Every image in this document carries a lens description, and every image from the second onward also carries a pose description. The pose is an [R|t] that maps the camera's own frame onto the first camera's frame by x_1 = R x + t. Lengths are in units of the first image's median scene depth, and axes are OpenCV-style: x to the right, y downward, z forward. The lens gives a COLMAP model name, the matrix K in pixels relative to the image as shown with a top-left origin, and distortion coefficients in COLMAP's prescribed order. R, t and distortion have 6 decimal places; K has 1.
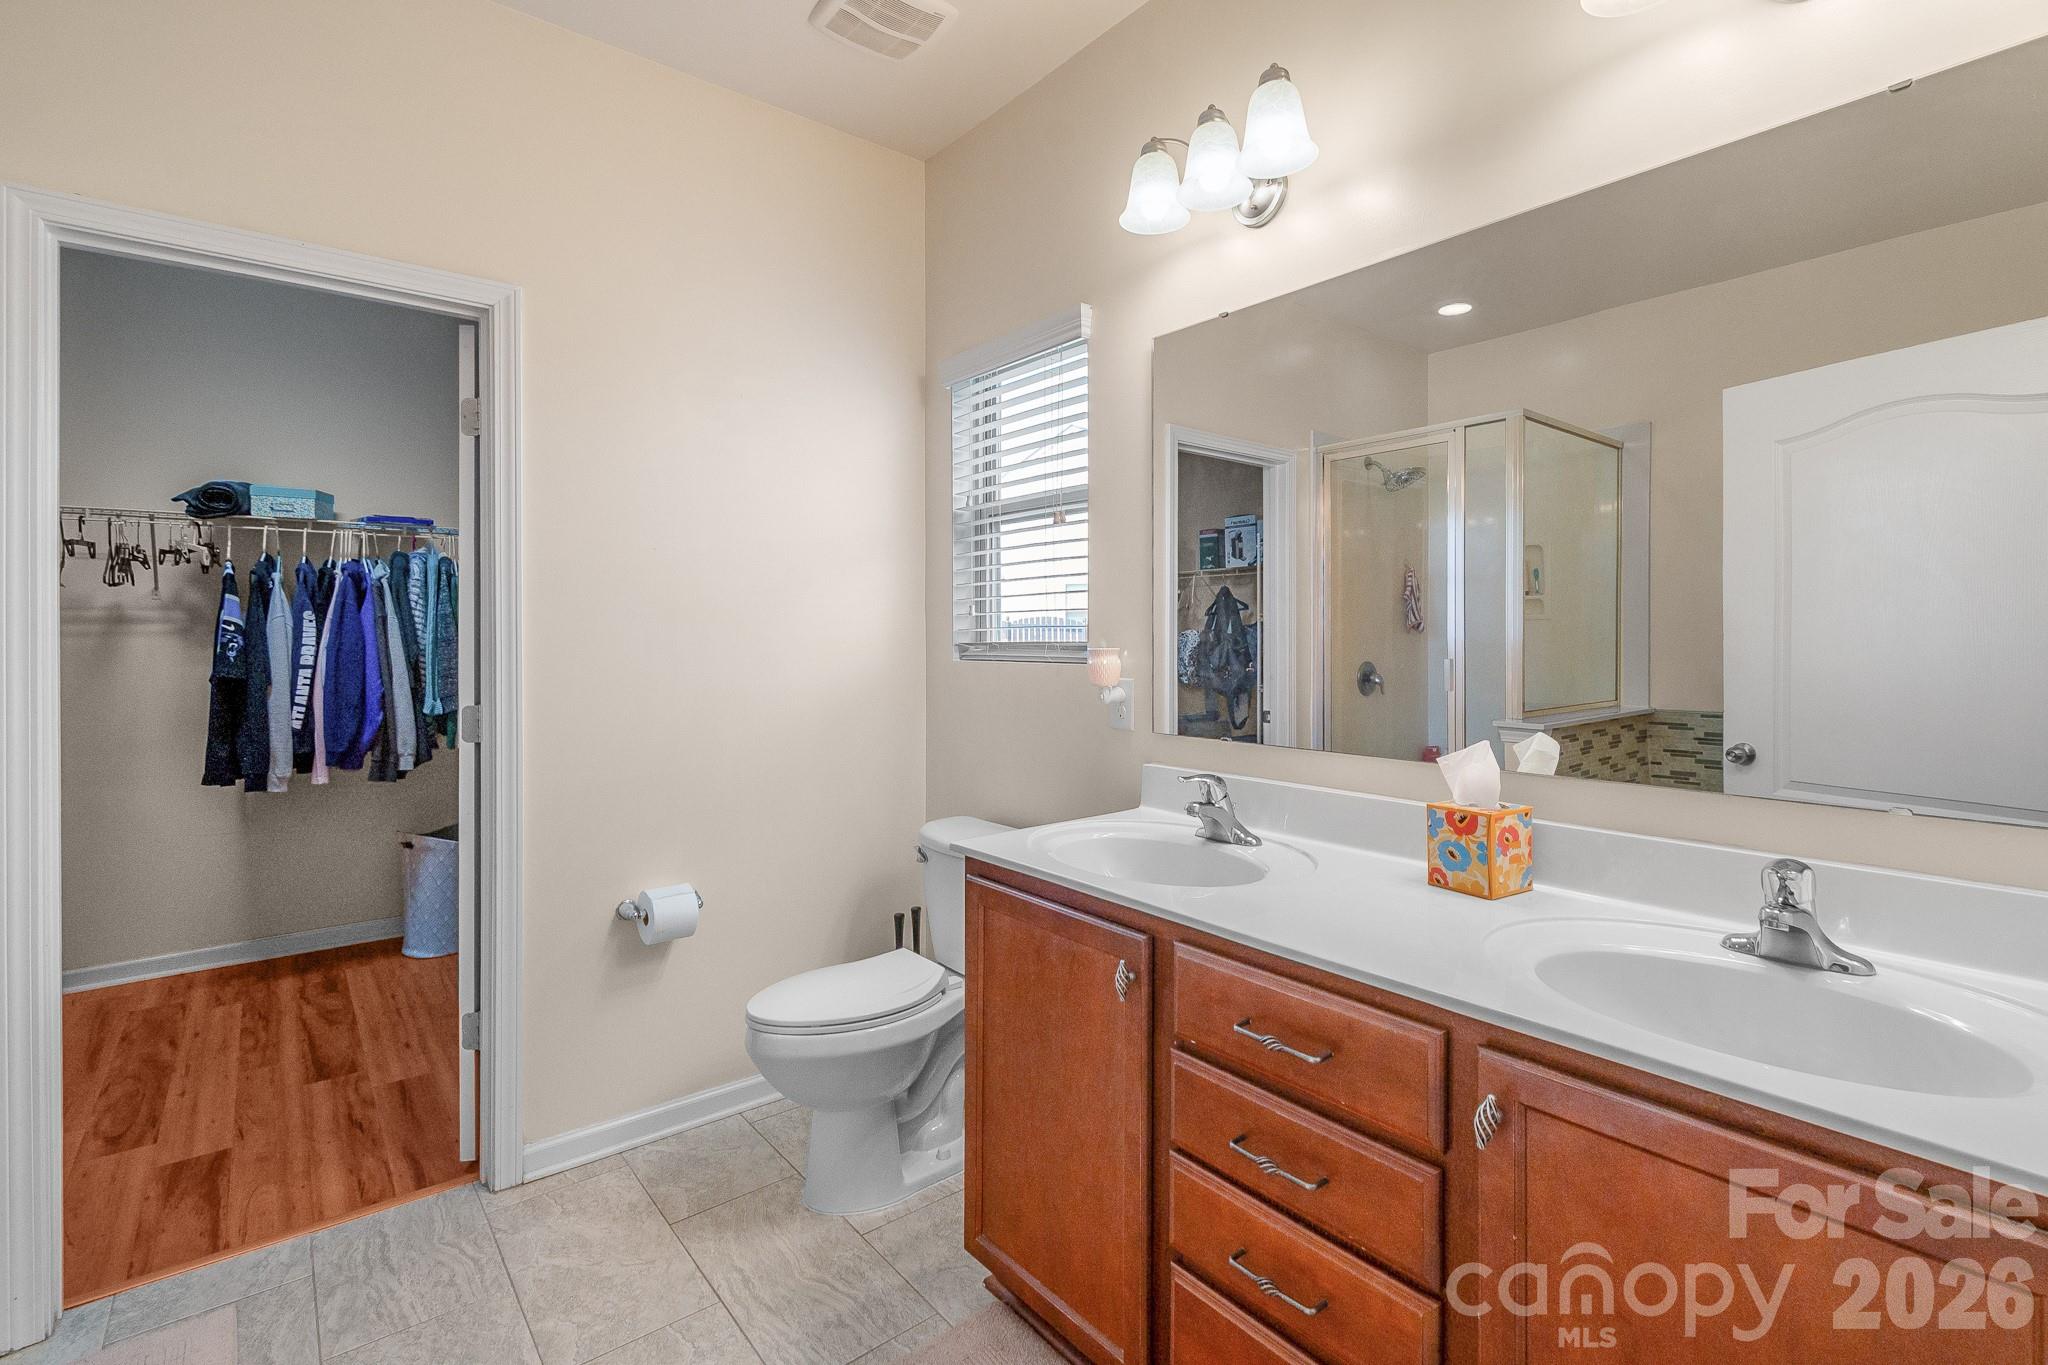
lens RADIAL K [[943.7, 0, 1067.2], [0, 943.7, 640.4], [0, 0, 1]] dist [-0.001238, -0.000202]
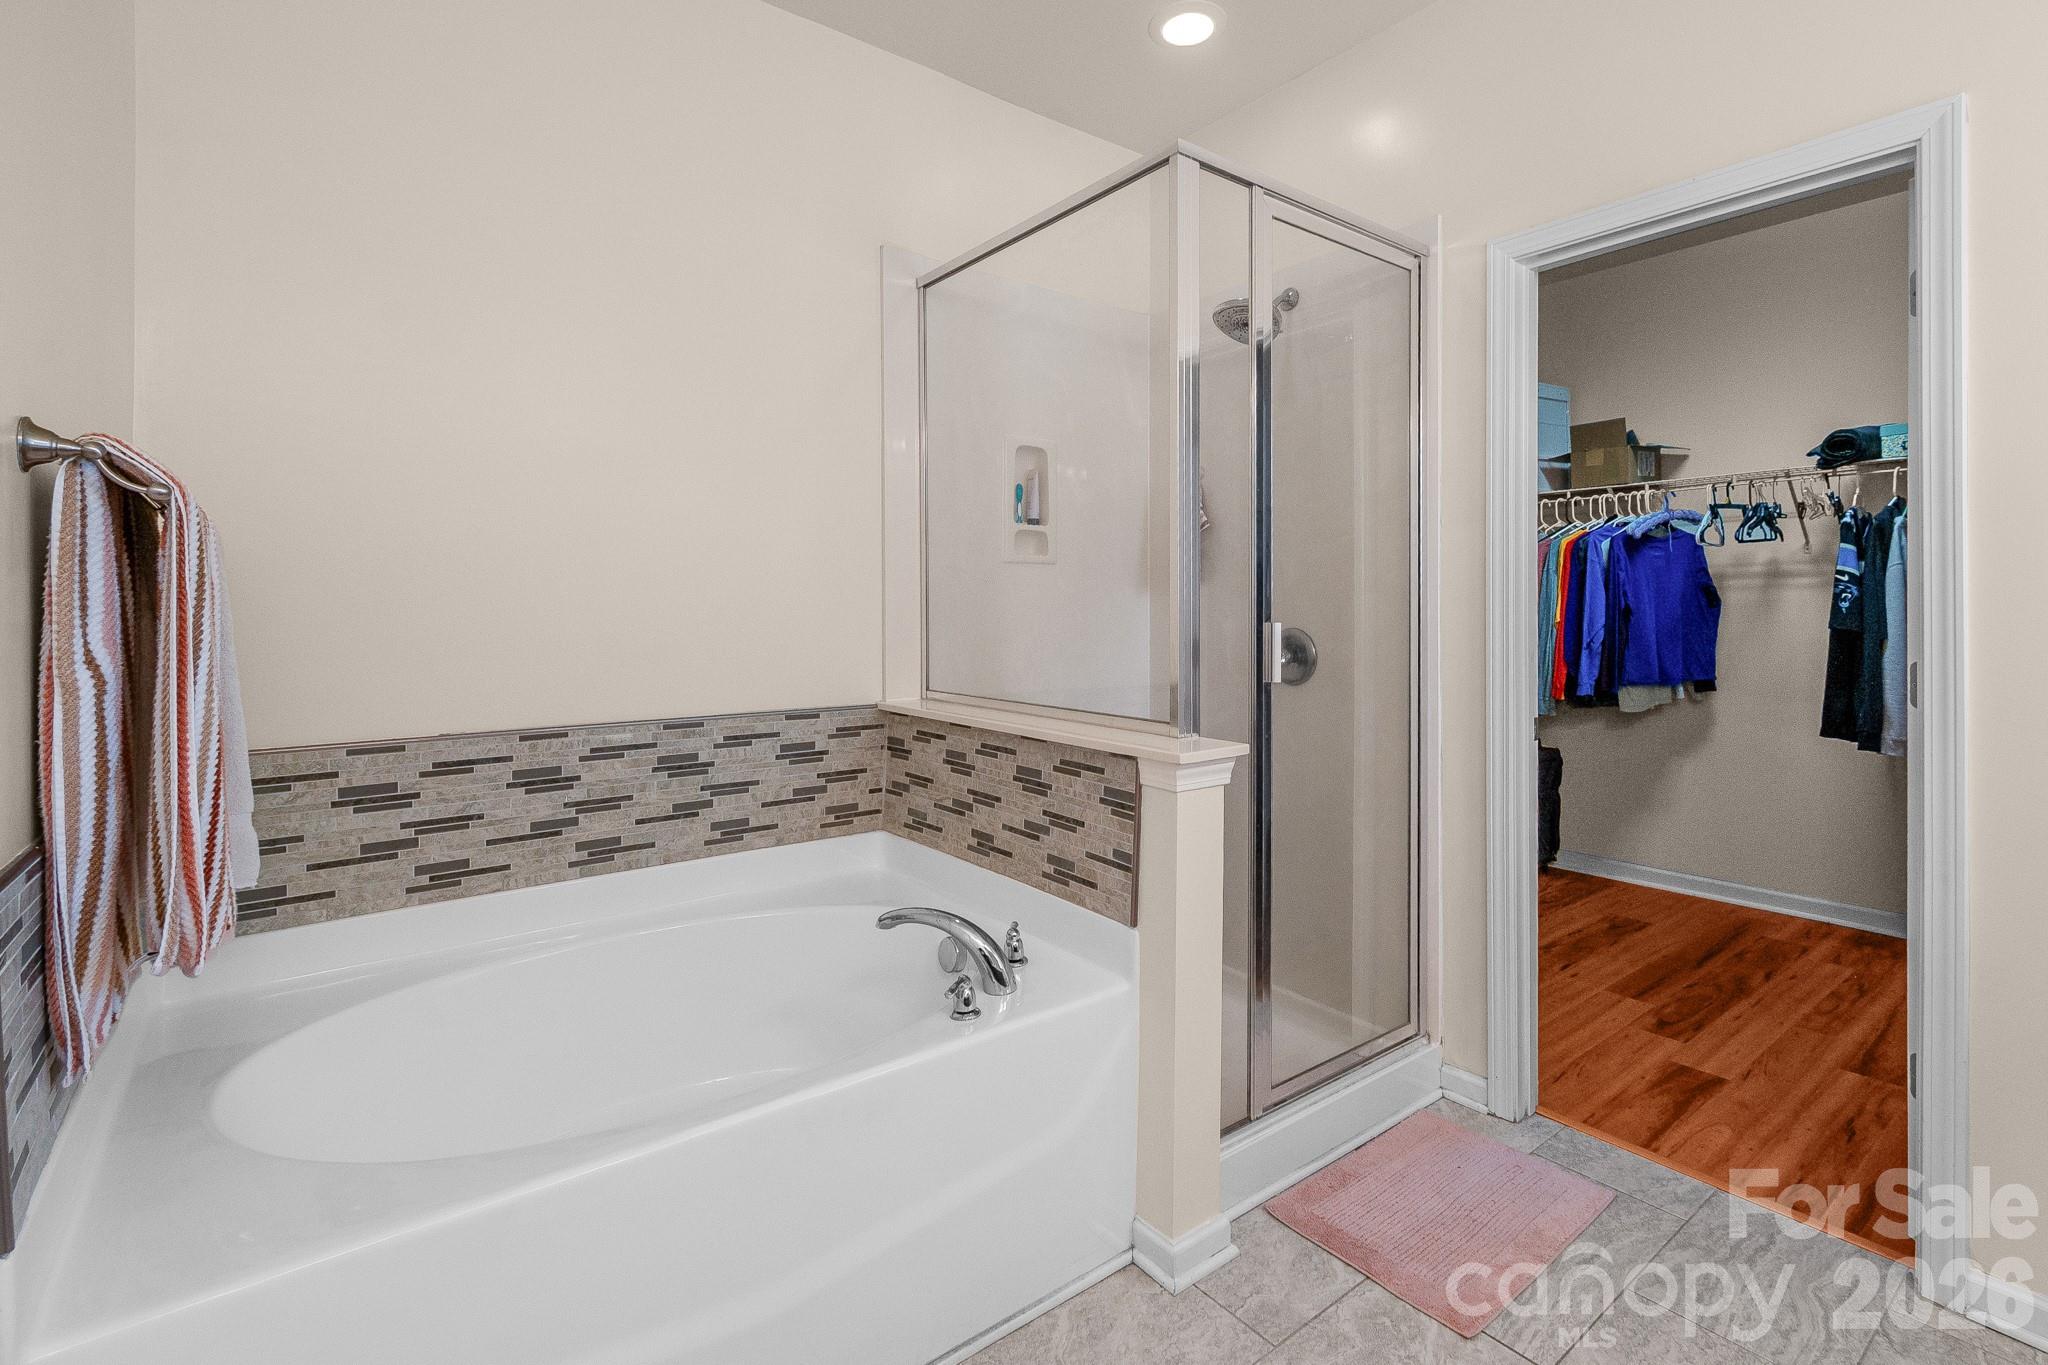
lens RADIAL K [[943.7, 0, 1012.5], [0, 943.7, 607.9], [0, 0, 1]] dist [-0.001238, -0.000202]
pose [[-0.058746, 0.004470, -0.998263, 0.155665], [-0.003915, 0.999981, 0.004708, 0.019320], [0.998265, 0.004185, -0.058727, 0.240856]]
